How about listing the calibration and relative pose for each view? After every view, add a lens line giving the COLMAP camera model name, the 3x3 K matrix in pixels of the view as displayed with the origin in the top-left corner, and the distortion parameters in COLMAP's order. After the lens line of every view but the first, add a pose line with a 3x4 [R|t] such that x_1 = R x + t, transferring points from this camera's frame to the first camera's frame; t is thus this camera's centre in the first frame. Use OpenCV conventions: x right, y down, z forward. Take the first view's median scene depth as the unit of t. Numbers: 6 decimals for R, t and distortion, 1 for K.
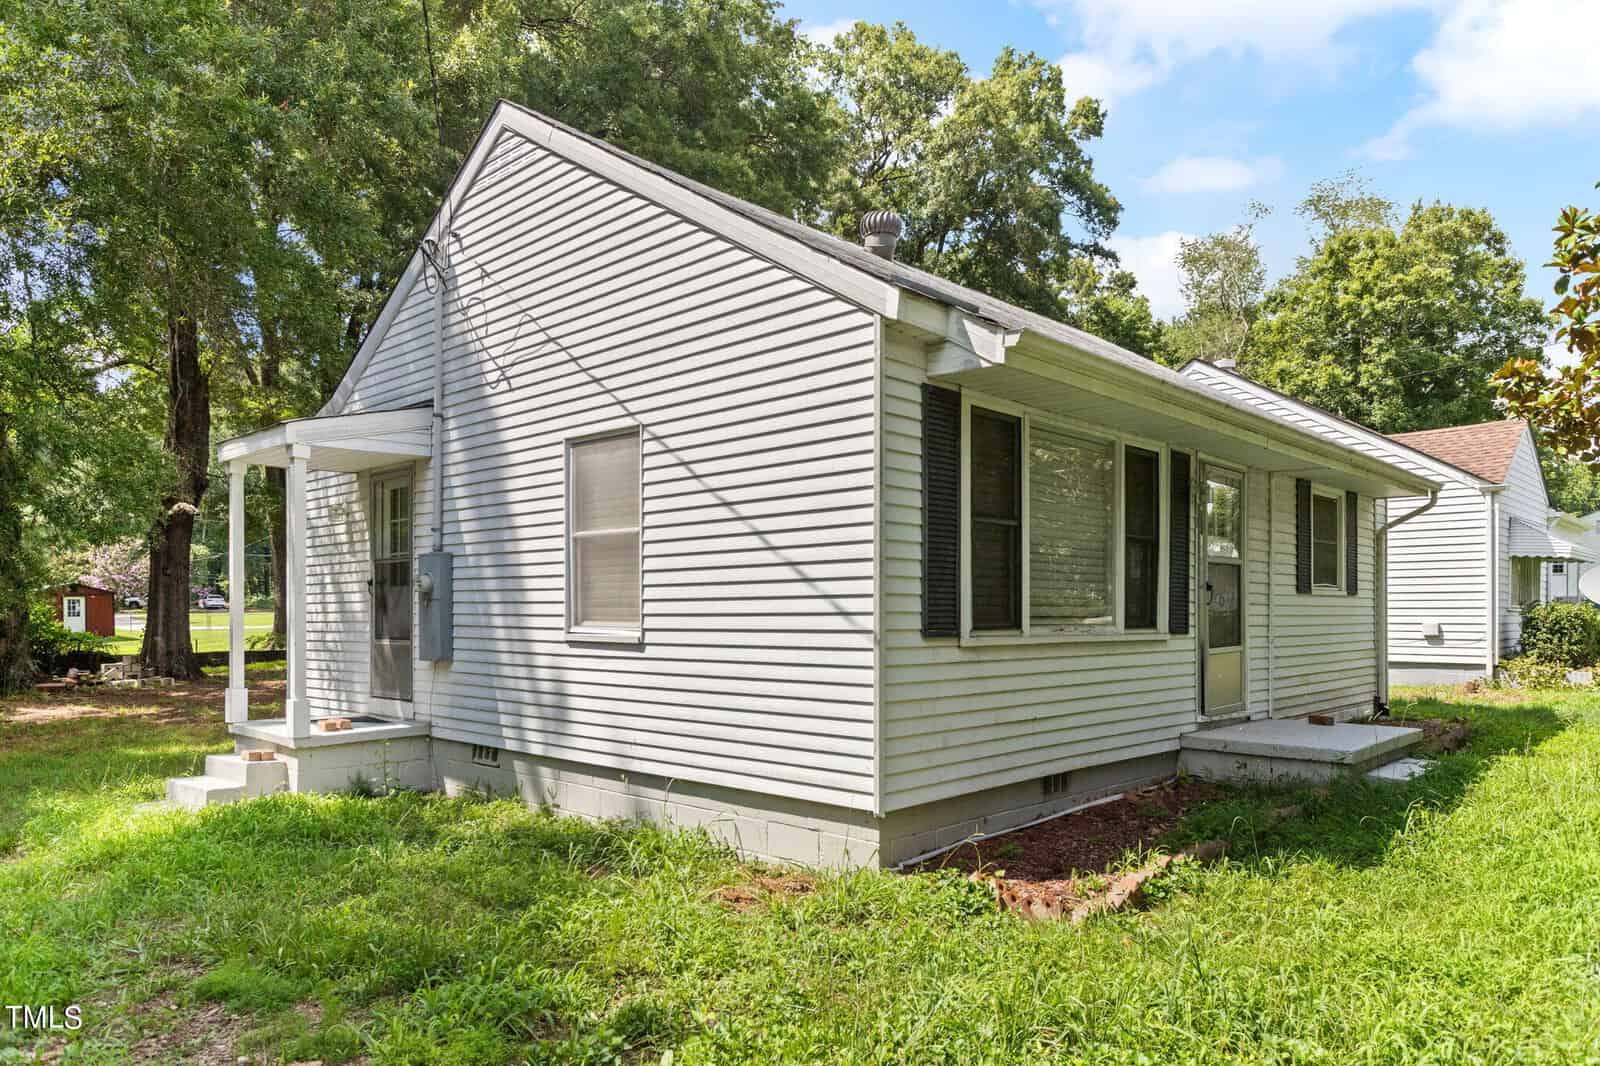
lens RADIAL K [[1070.5, 0, 797.0], [0, 1070.5, 639.4], [0, 0, 1]] dist [0.003366, 0.001399]
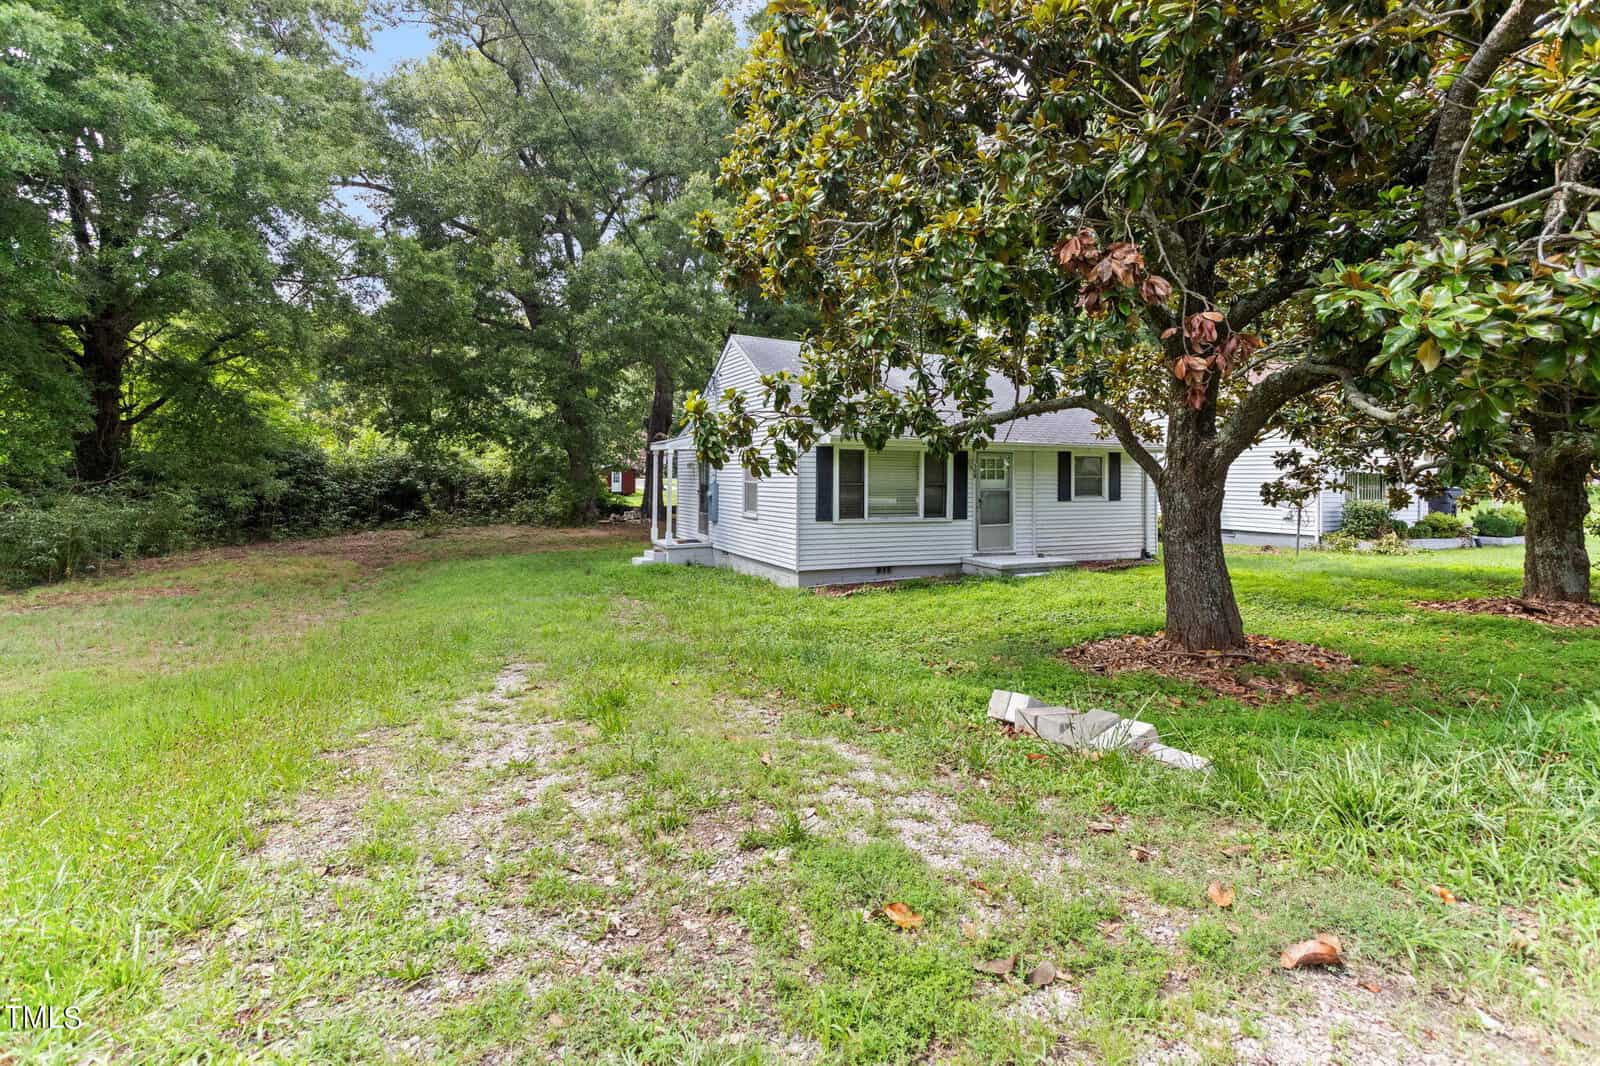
lens RADIAL K [[783.3, 0, 796.1], [0, 783.3, 495.3], [0, 0, 1]] dist [0.024876, 0.000303]
pose [[0.931774, 0.017360, -0.362622, 0.733780], [-0.017238, 0.999845, 0.003573, -0.068376], [0.362628, 0.002922, 0.931929, -1.021105]]
